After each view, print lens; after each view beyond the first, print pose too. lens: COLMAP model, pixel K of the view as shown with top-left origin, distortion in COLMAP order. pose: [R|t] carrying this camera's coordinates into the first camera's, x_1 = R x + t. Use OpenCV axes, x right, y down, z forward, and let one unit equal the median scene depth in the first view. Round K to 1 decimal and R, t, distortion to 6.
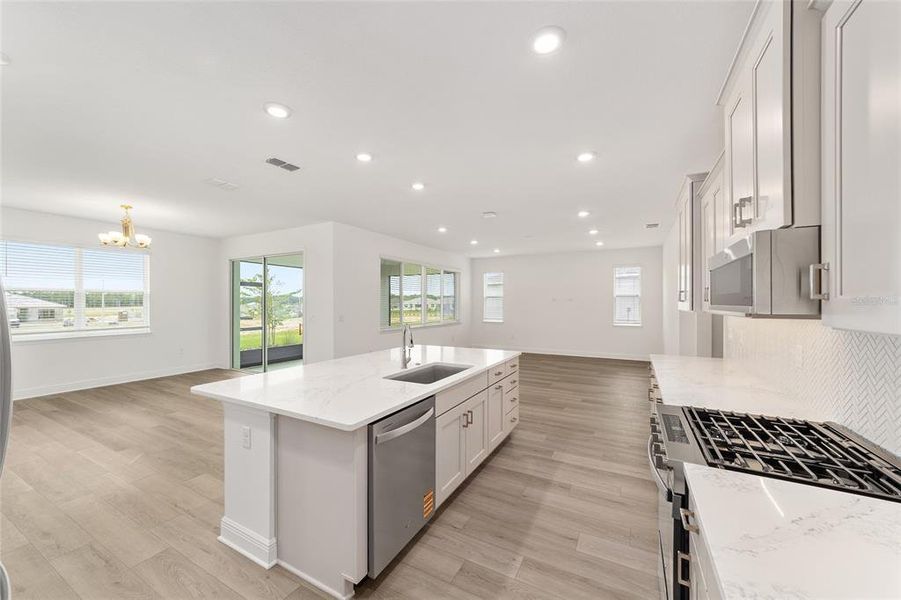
lens RADIAL K [[347.2, 0, 444.4], [0, 347.2, 300.7], [0, 0, 1]] dist [-0.000064, -0.000083]
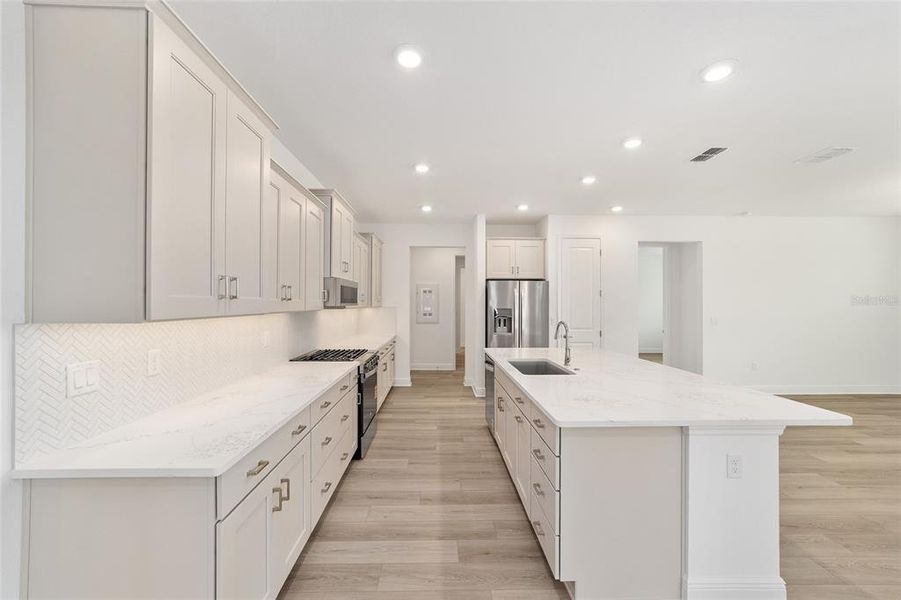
lens RADIAL K [[350.9, 0, 447.3], [0, 350.9, 301.2], [0, 0, 1]] dist [-0.000384, 0.001349]
pose [[-0.862224, -0.005914, -0.506493, 0.779976], [-0.001496, 0.999957, -0.009128, 0.012746], [0.506525, -0.007112, -0.862196, 1.850899]]
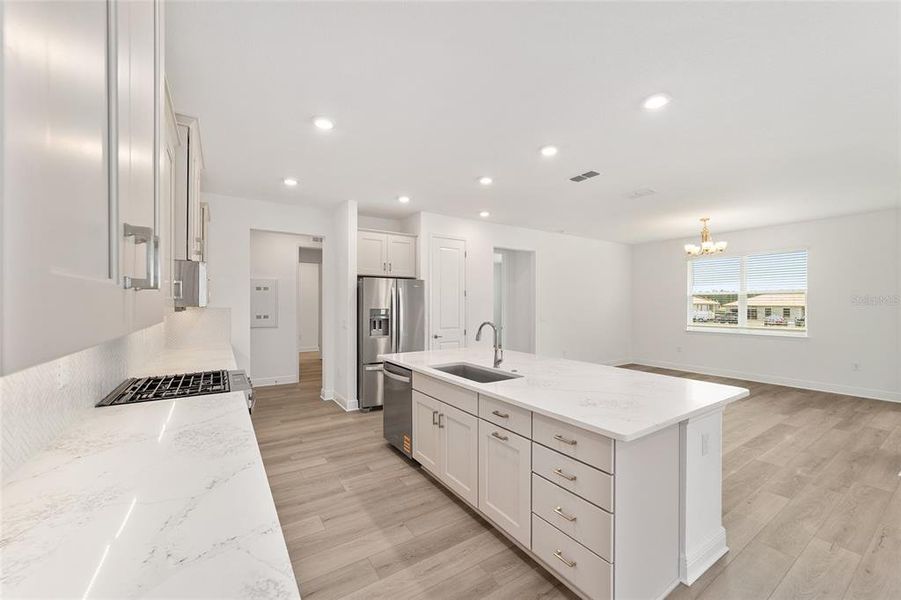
lens RADIAL K [[350.9, 0, 445.2], [0, 350.9, 300.9], [0, 0, 1]] dist [-0.000384, 0.001349]
pose [[-0.475650, -0.007618, -0.879602, 0.910975], [0.000617, 0.999959, -0.008994, 0.011693], [0.879634, -0.004821, -0.475626, 1.450433]]
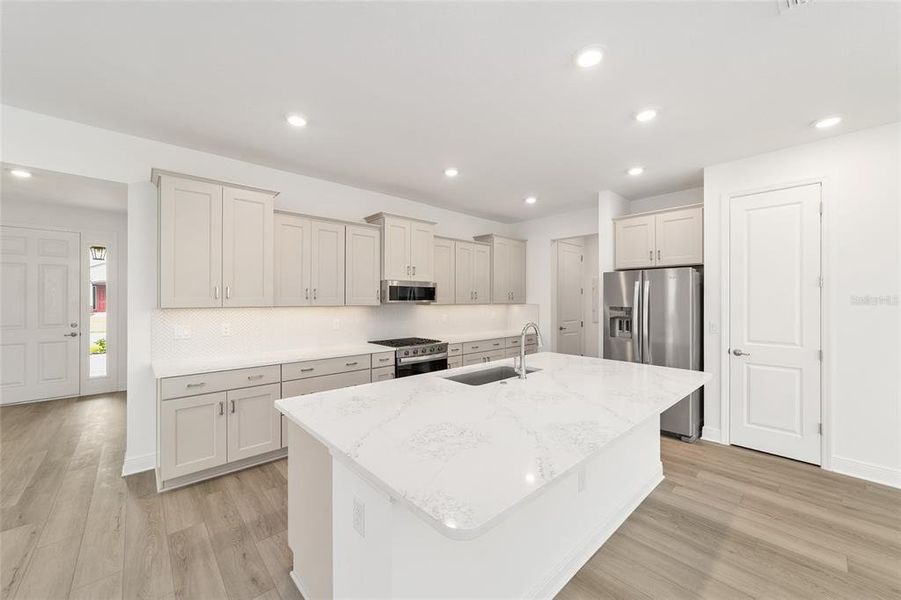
lens RADIAL K [[350.9, 0, 458.4], [0, 350.9, 306.3], [0, 0, 1]] dist [-0.000384, 0.001349]
pose [[-0.952709, -0.007643, 0.303787, -0.253942], [-0.004358, 0.999924, 0.011491, 0.017262], [-0.303852, 0.009624, -0.952671, 1.977216]]
